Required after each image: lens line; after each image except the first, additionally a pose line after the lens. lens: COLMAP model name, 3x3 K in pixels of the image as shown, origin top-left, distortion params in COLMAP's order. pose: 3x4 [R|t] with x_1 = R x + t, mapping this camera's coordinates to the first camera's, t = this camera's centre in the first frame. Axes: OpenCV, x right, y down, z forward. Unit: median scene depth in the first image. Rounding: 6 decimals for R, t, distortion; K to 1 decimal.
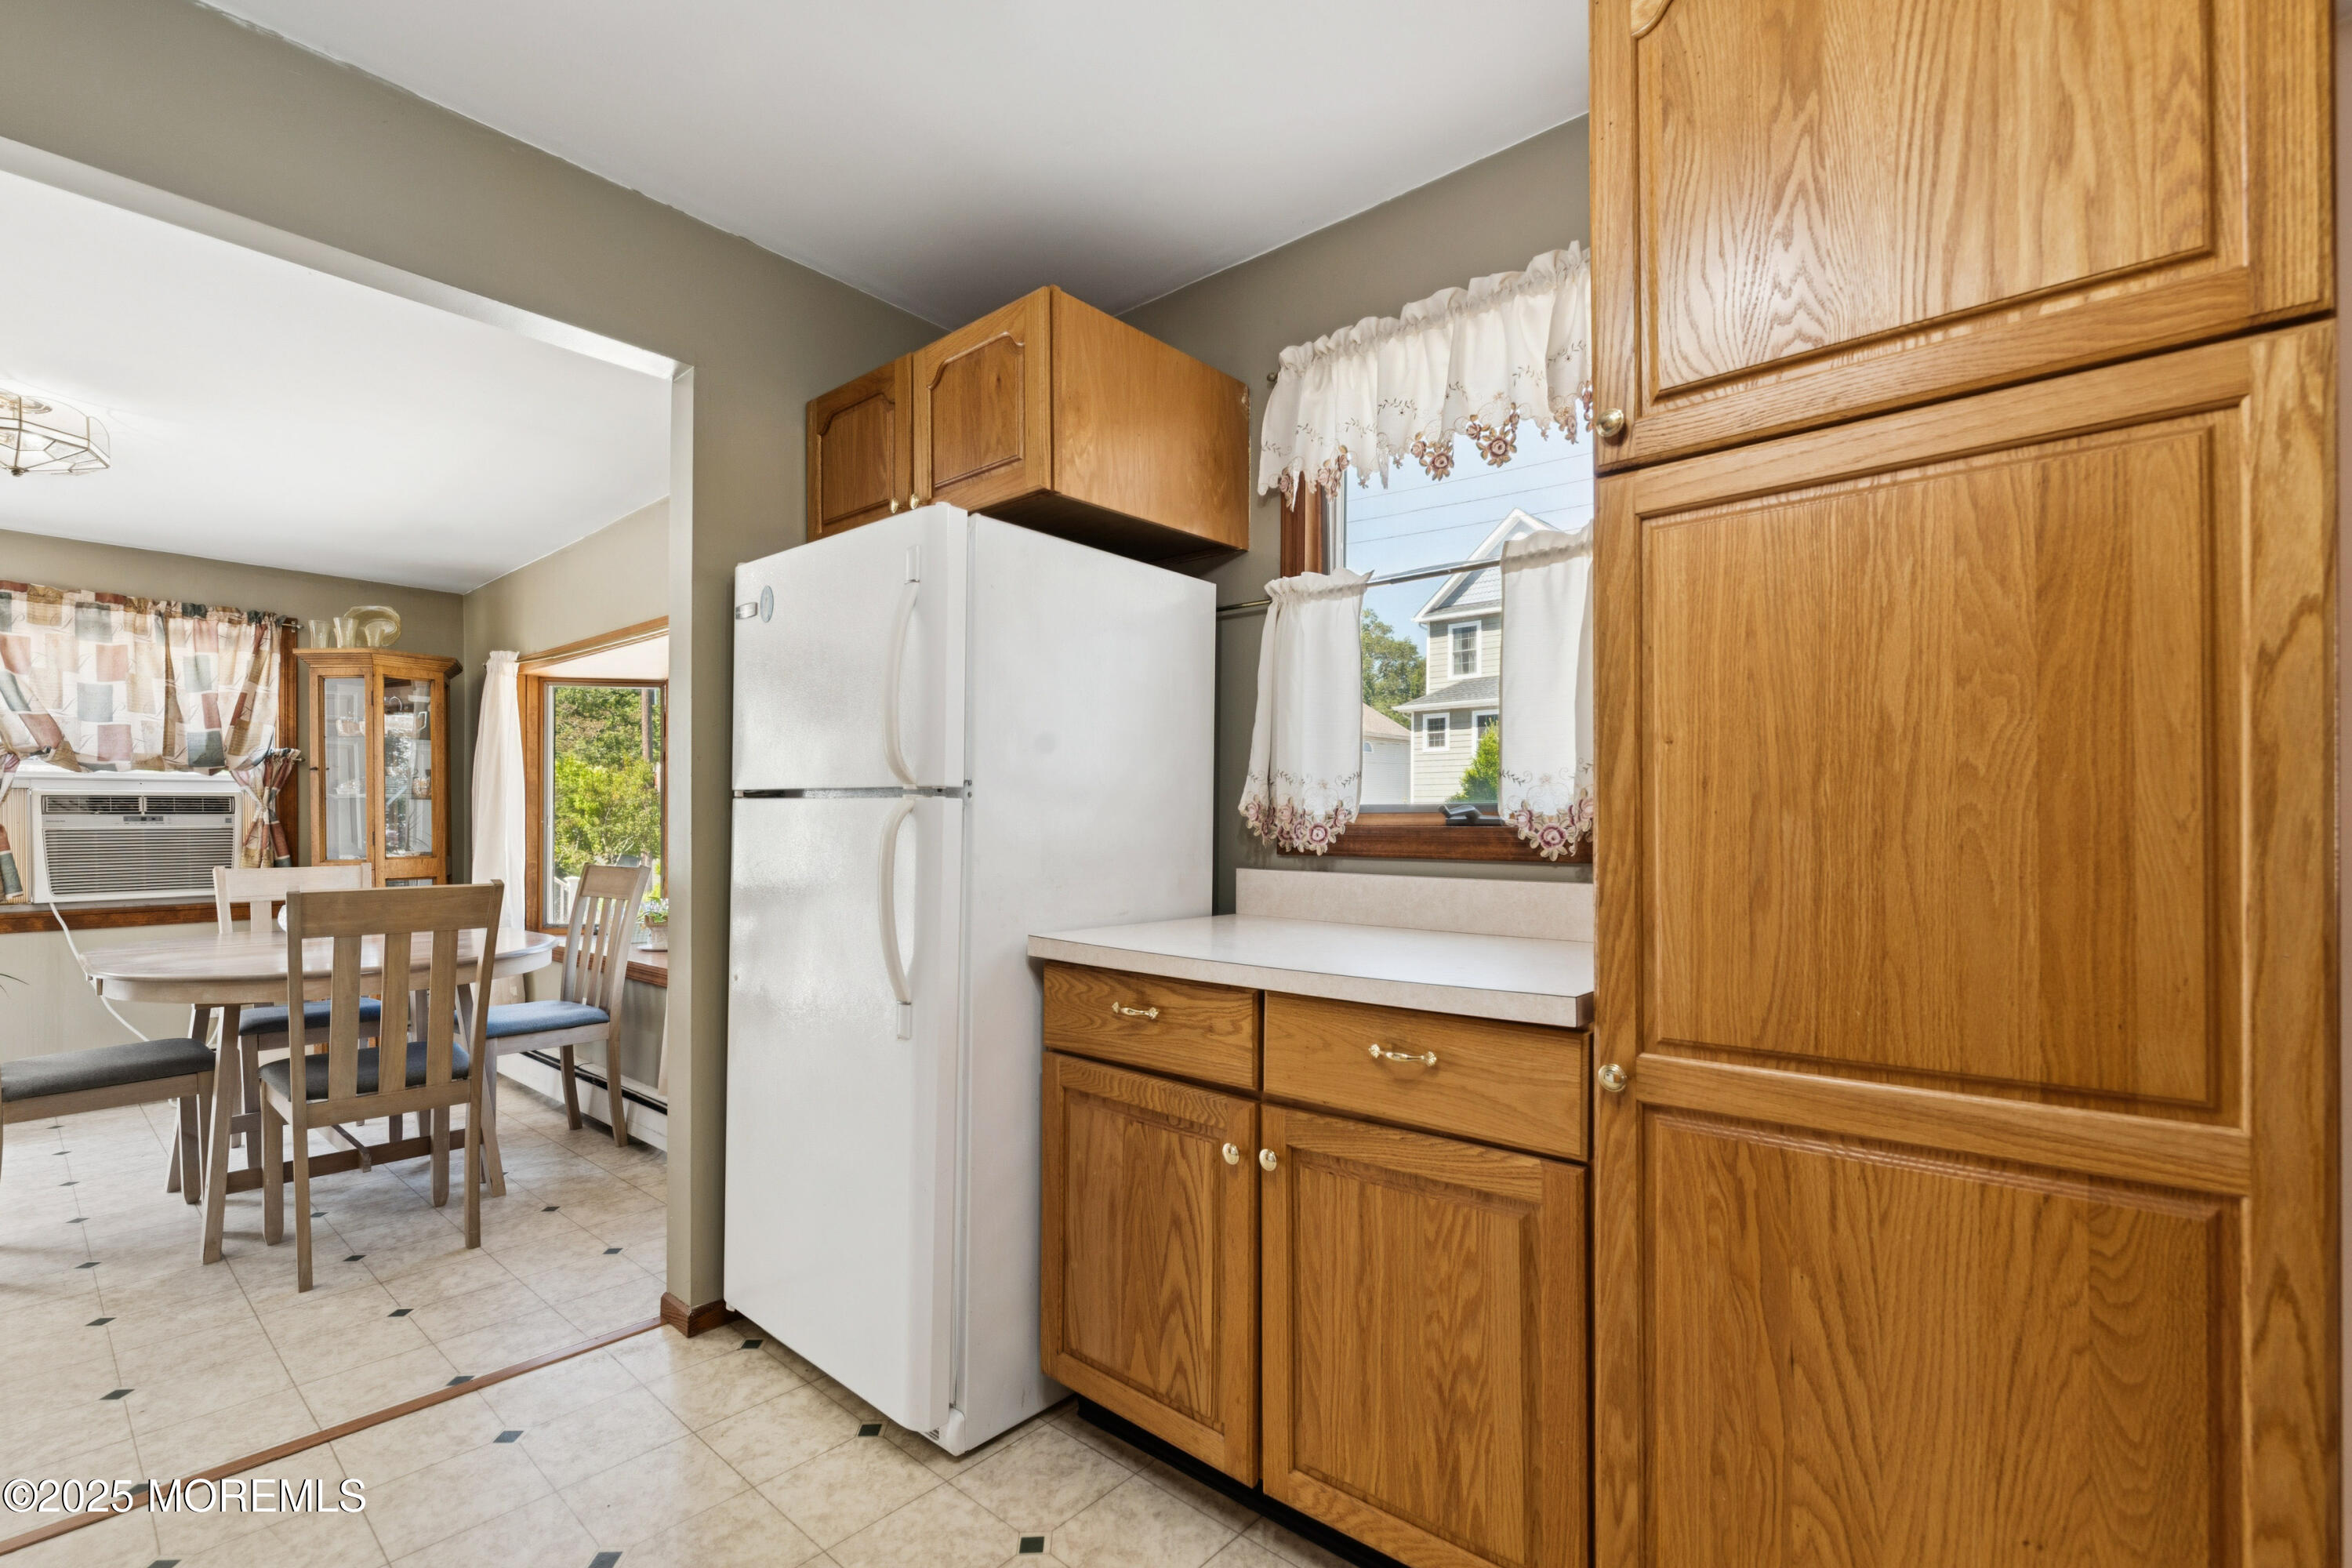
lens RADIAL K [[1060.5, 0, 1175.5], [0, 1060.5, 821.7], [0, 0, 1]] dist [0.000476, 0.000272]
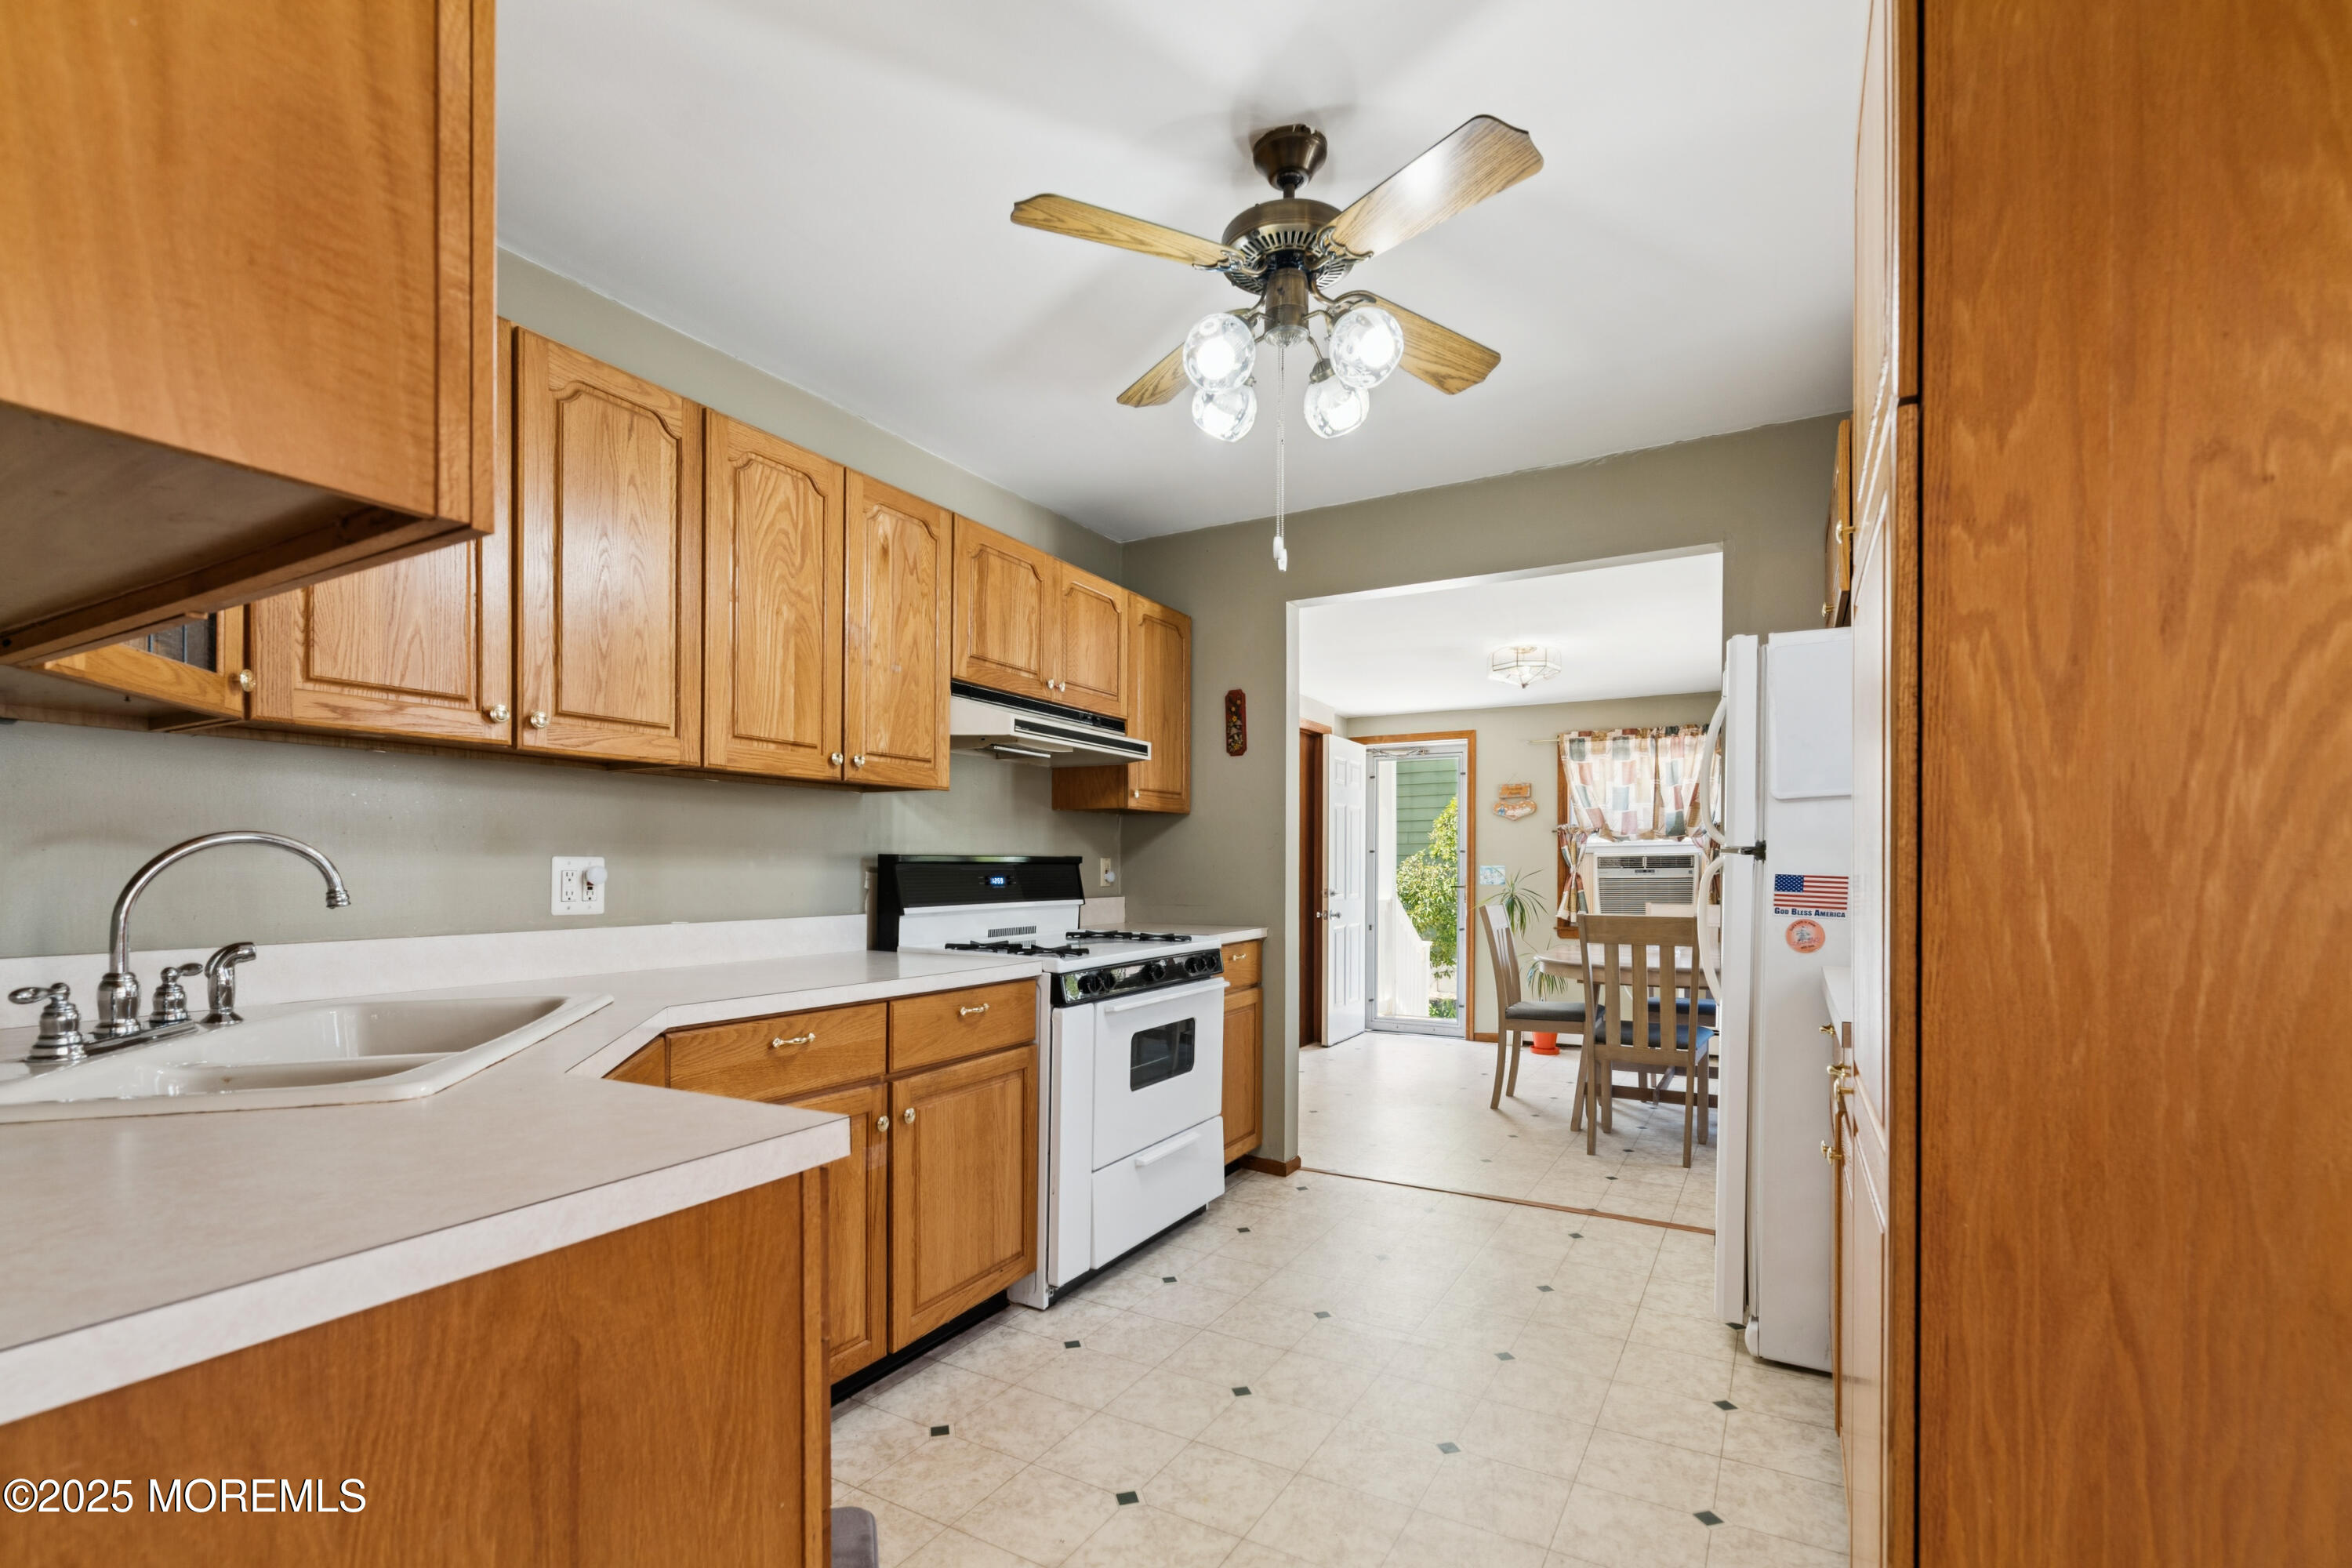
lens RADIAL K [[1060.5, 0, 1159.7], [0, 1060.5, 878.4], [0, 0, 1]] dist [0.000476, 0.000272]
pose [[0.190439, 0.005193, -0.981685, 0.405312], [0.001855, 0.999982, 0.005650, -0.001843], [0.981697, -0.002897, 0.190426, 0.010767]]
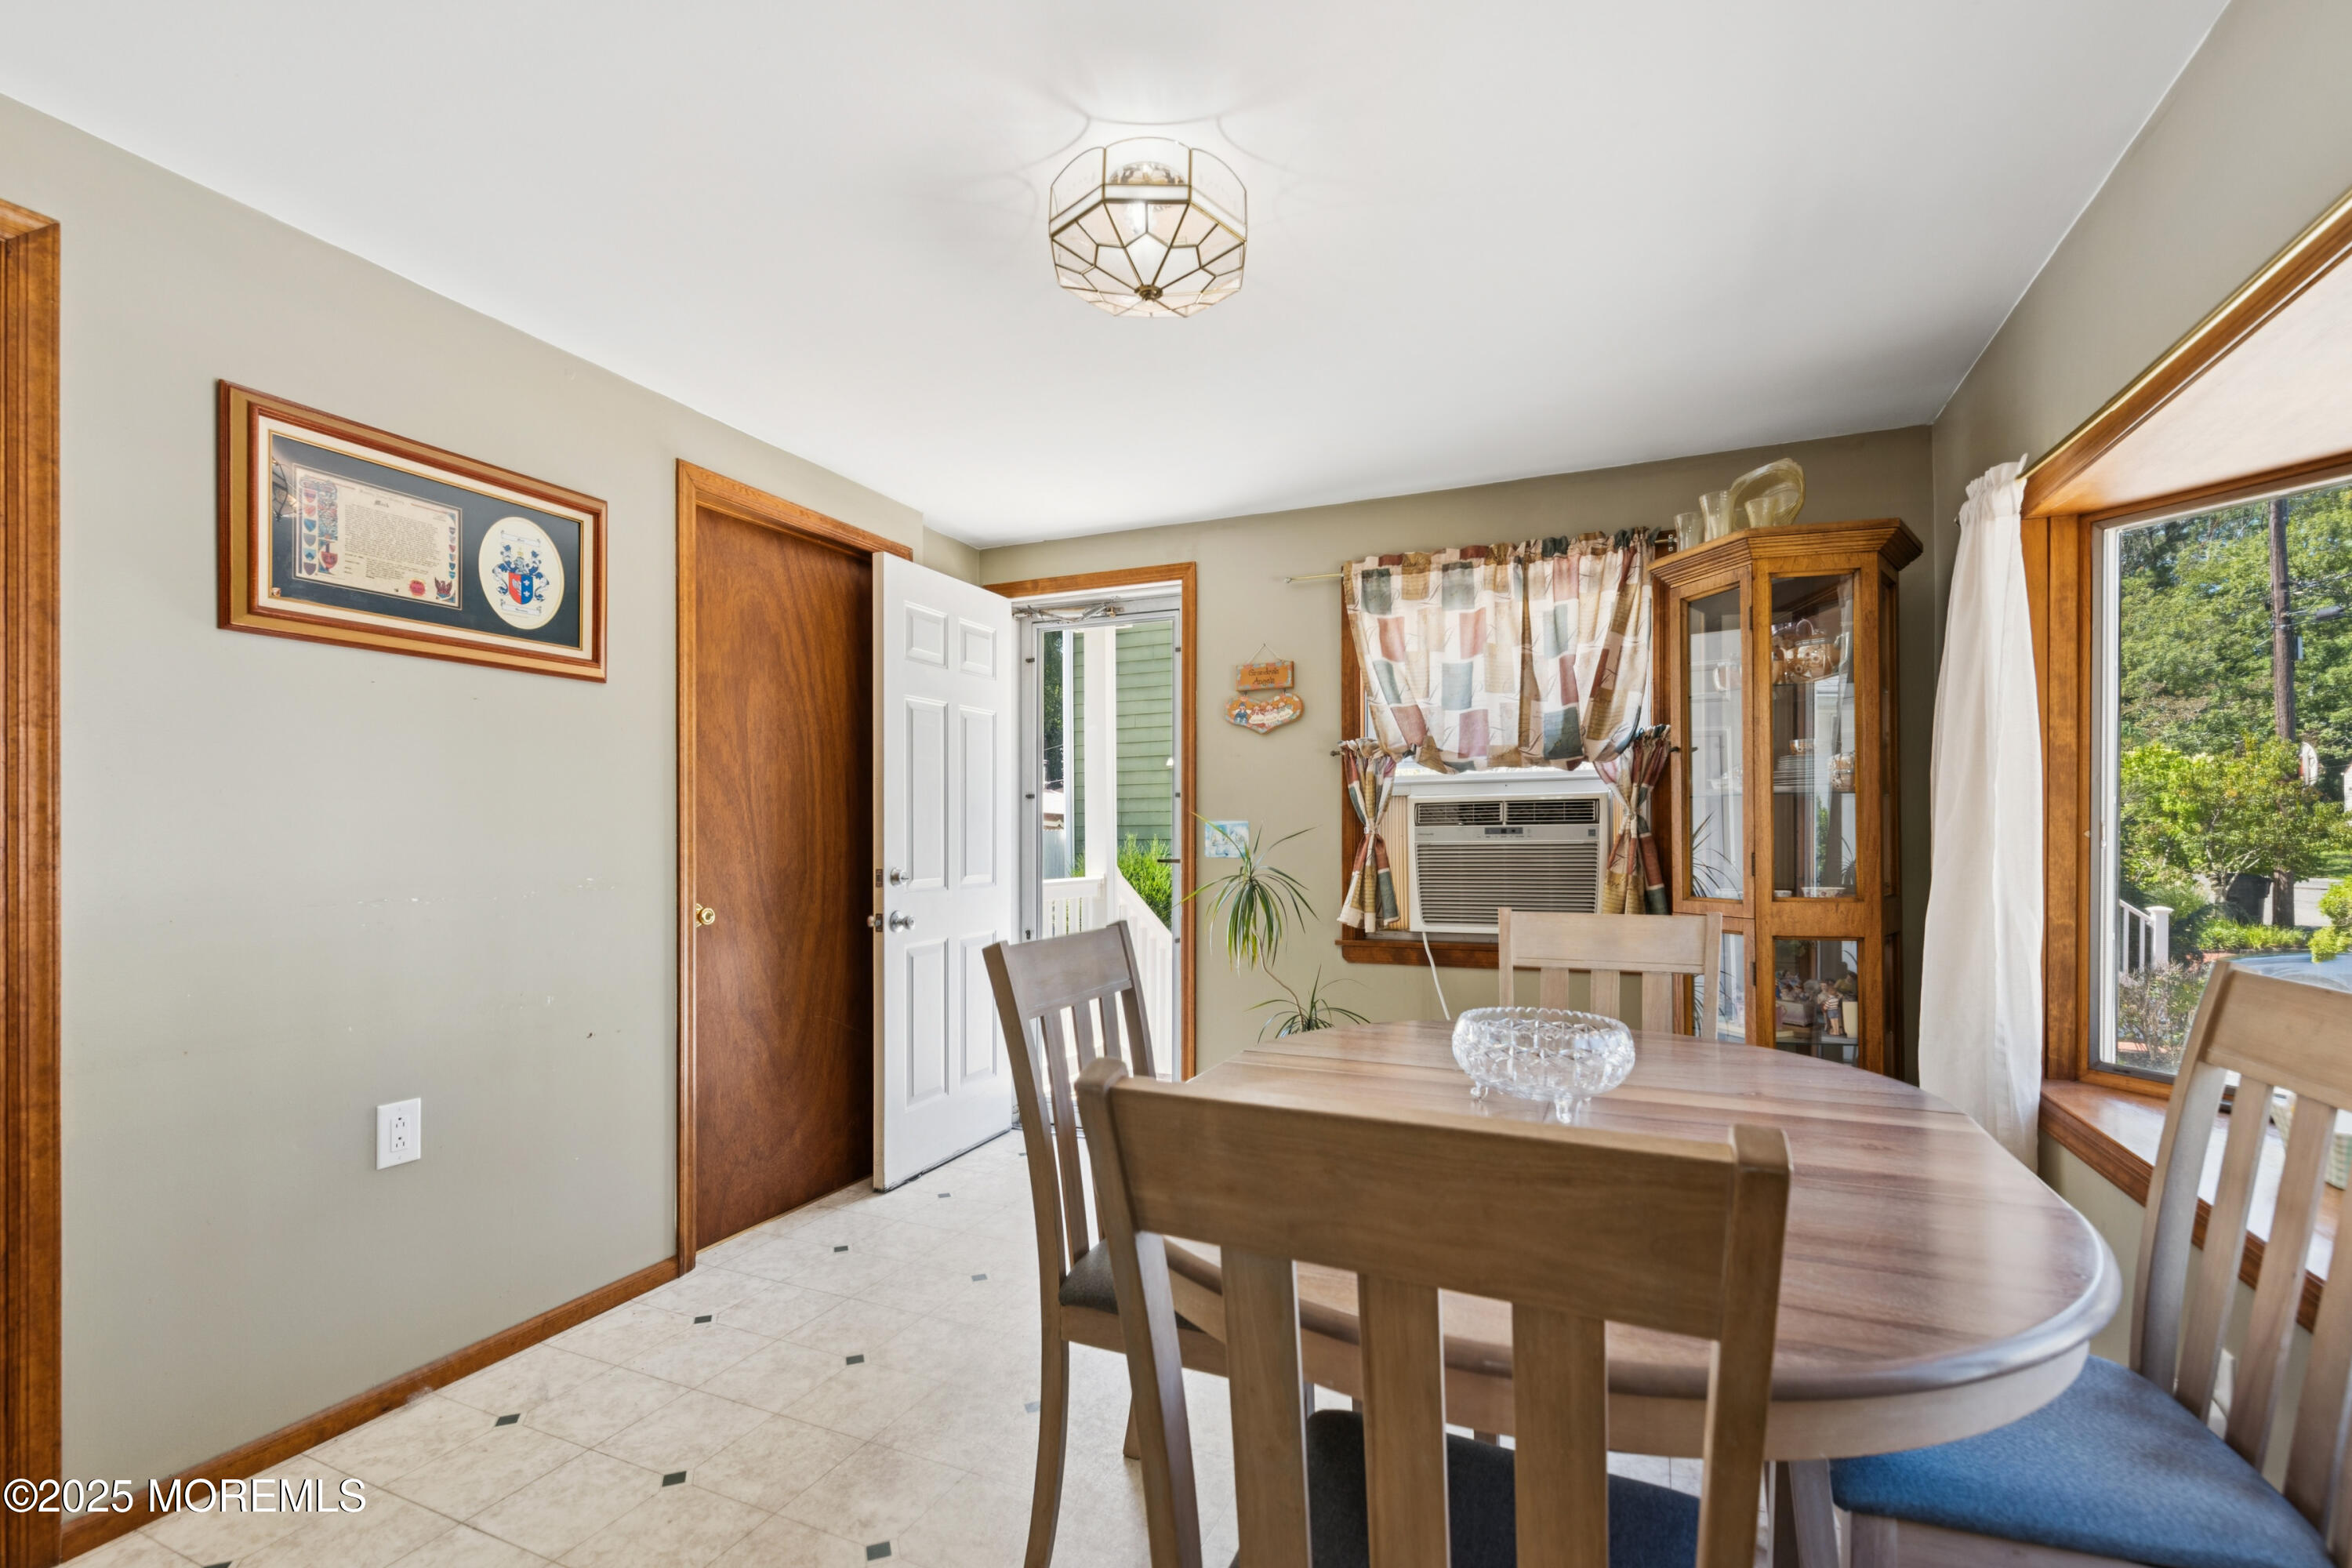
lens RADIAL K [[1060.5, 0, 1176.3], [0, 1060.5, 837.8], [0, 0, 1]] dist [0.000476, 0.000272]
pose [[0.302589, 0.003404, -0.953115, -0.307205], [0.004507, 0.999977, 0.005003, -0.002520], [0.953110, -0.005810, 0.302567, 0.533460]]
